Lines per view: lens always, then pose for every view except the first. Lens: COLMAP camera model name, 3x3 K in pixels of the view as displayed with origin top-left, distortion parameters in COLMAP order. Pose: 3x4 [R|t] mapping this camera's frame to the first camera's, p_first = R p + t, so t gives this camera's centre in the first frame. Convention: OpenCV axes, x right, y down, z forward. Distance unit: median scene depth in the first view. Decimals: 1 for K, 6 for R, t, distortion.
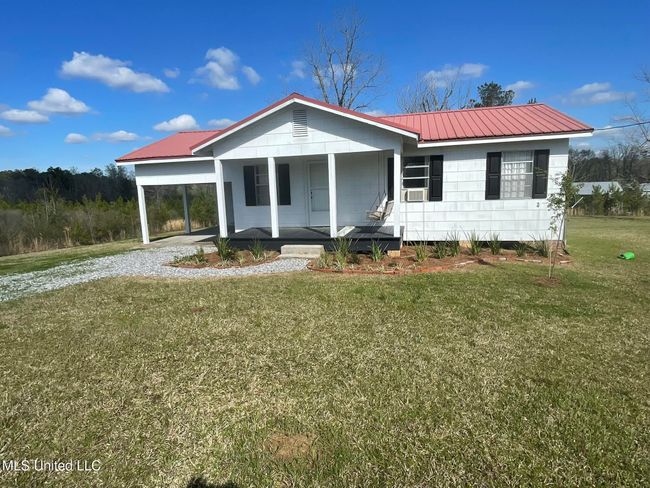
lens RADIAL K [[382.5, 0, 325.0], [0, 382.5, 244.0], [0, 0, 1]] dist [-0.001807, -0.000321]
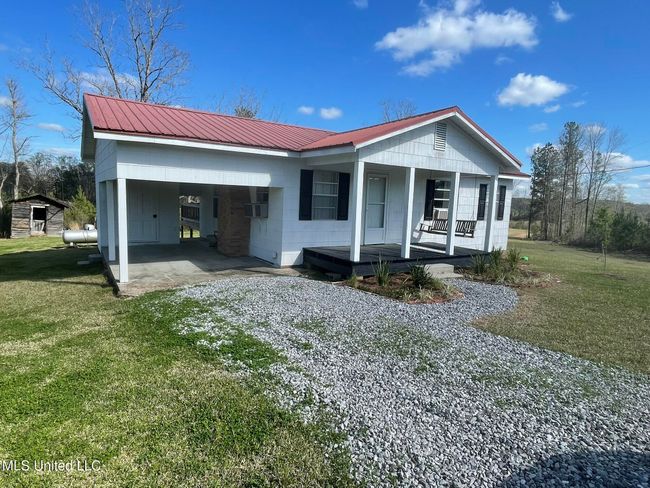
lens RADIAL K [[382.5, 0, 325.0], [0, 382.5, 244.0], [0, 0, 1]] dist [-0.001807, -0.000321]
pose [[0.674767, -0.020915, 0.737734, -0.816686], [0.058279, 0.997987, -0.025011, -0.033431], [-0.735726, 0.059871, 0.674628, 0.486557]]
